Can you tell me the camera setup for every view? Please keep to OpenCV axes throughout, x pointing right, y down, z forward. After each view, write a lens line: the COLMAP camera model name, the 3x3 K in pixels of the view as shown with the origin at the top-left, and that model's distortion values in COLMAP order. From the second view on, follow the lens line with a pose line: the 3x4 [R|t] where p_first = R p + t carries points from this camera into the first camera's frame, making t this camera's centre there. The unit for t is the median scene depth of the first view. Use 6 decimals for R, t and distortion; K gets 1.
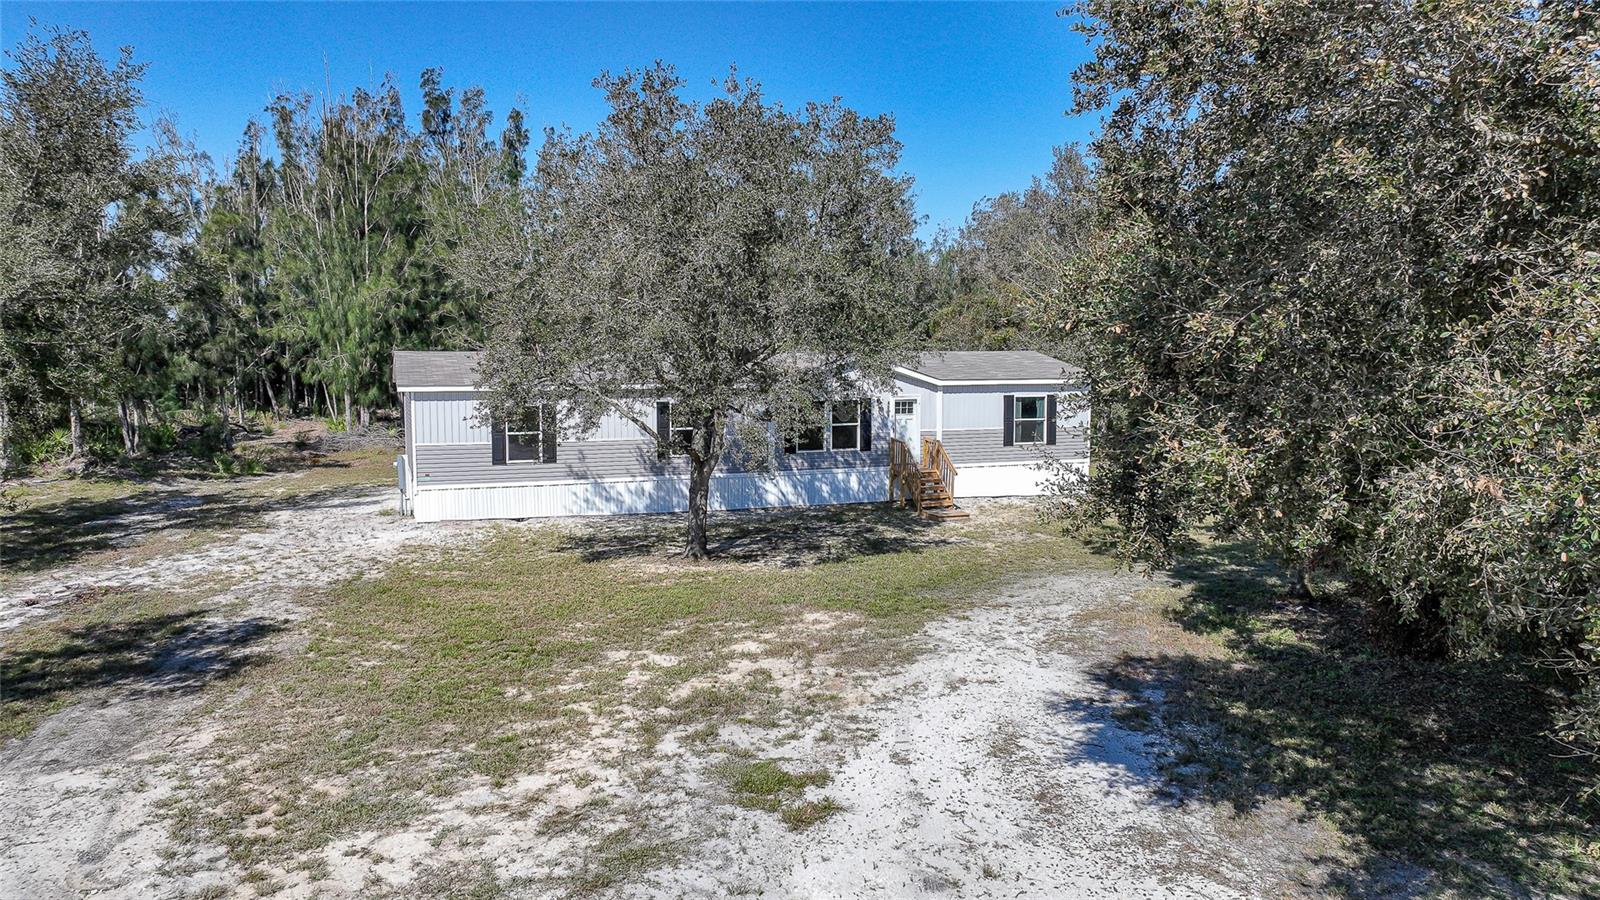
lens RADIAL K [[1122.8, 0, 795.9], [0, 1122.8, 456.8], [0, 0, 1]] dist [-0.003551, 0.020226]
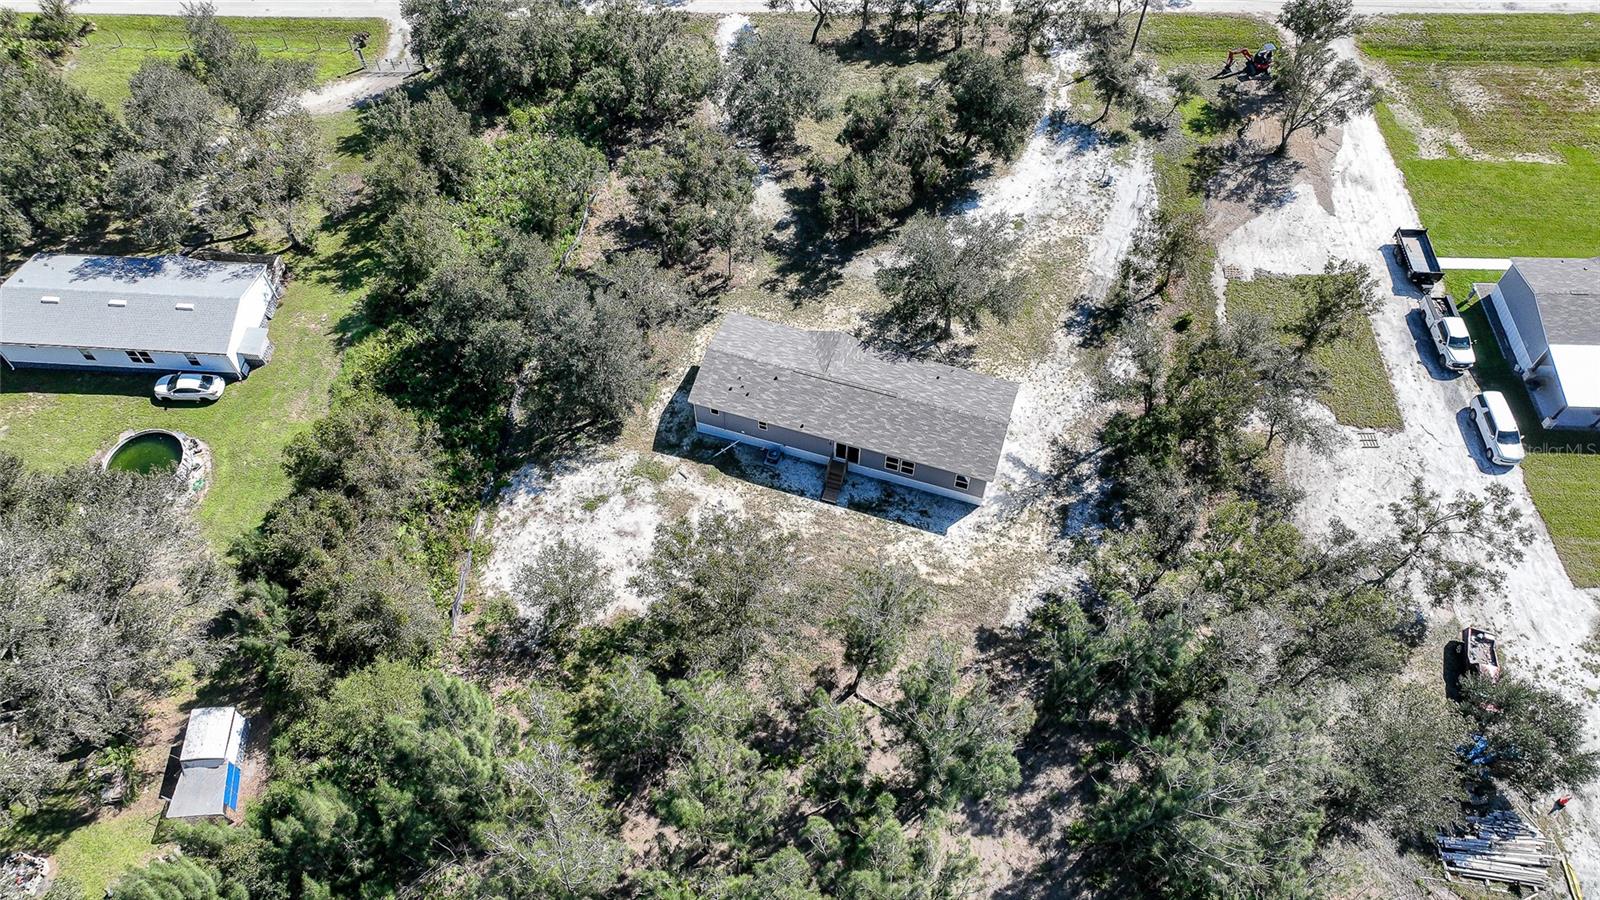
lens RADIAL K [[1122.8, 0, 804.3], [0, 1122.8, 446.9], [0, 0, 1]] dist [-0.003551, 0.020226]
pose [[-0.785633, -0.515685, 0.341832, -0.880829], [0.054056, 0.493181, 0.868246, -2.189809], [-0.616326, 0.700601, -0.359583, 2.215699]]
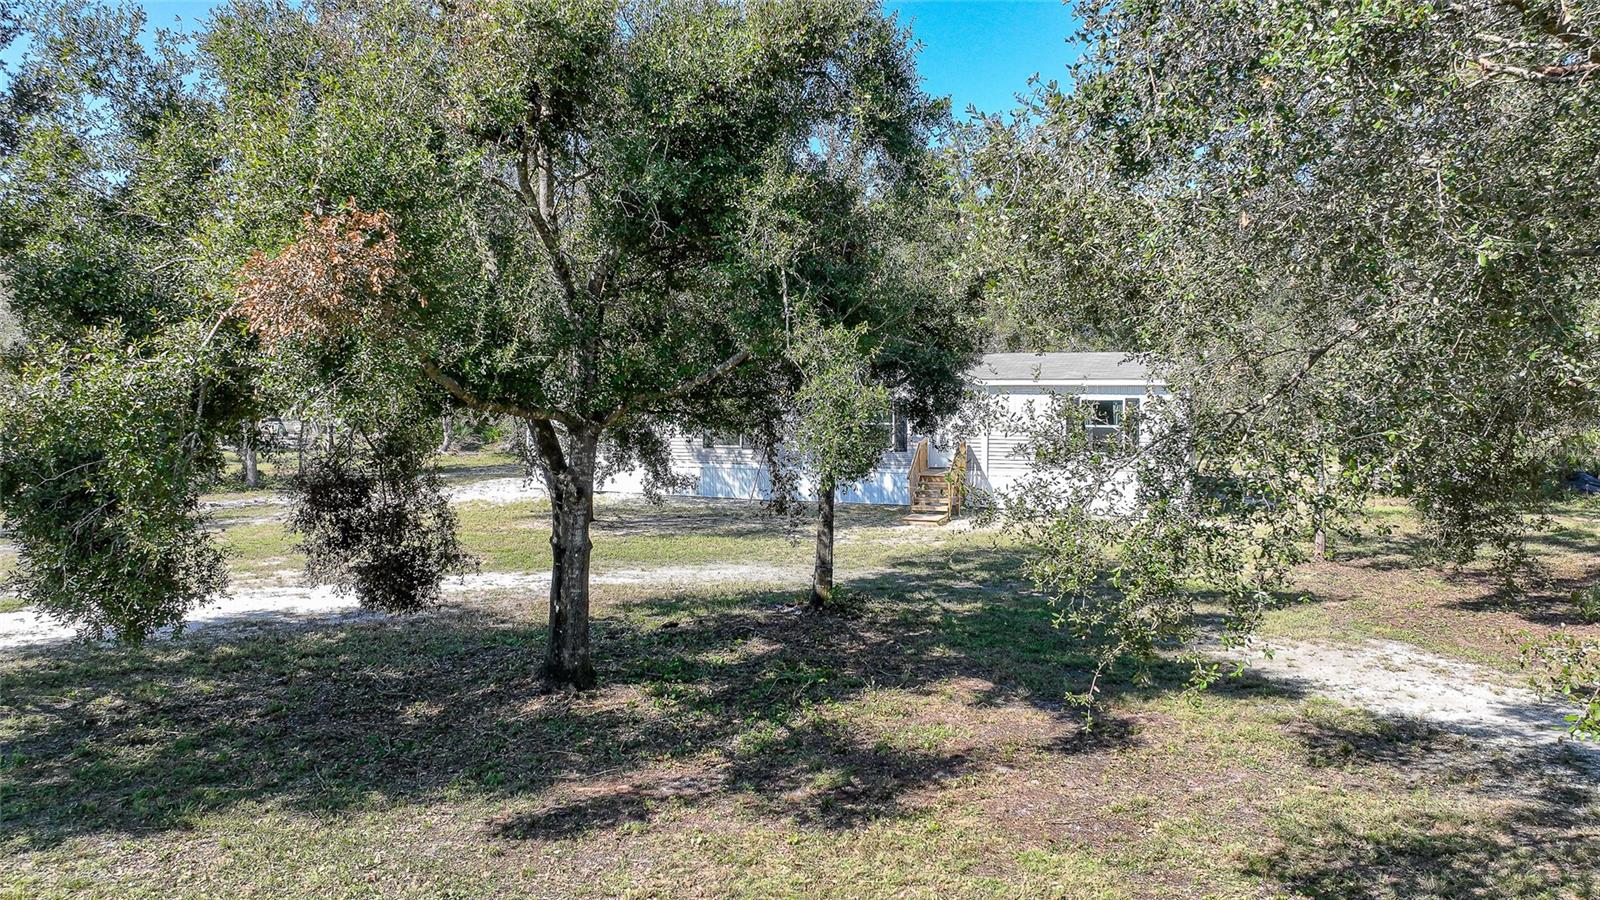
lens RADIAL K [[1122.8, 0, 793.8], [0, 1122.8, 452.6], [0, 0, 1]] dist [-0.003551, 0.020226]
pose [[0.752443, 0.045581, -0.657078, 0.682013], [-0.059746, 0.998213, 0.000828, 0.000390], [0.655941, 0.038635, 0.753822, 0.217717]]
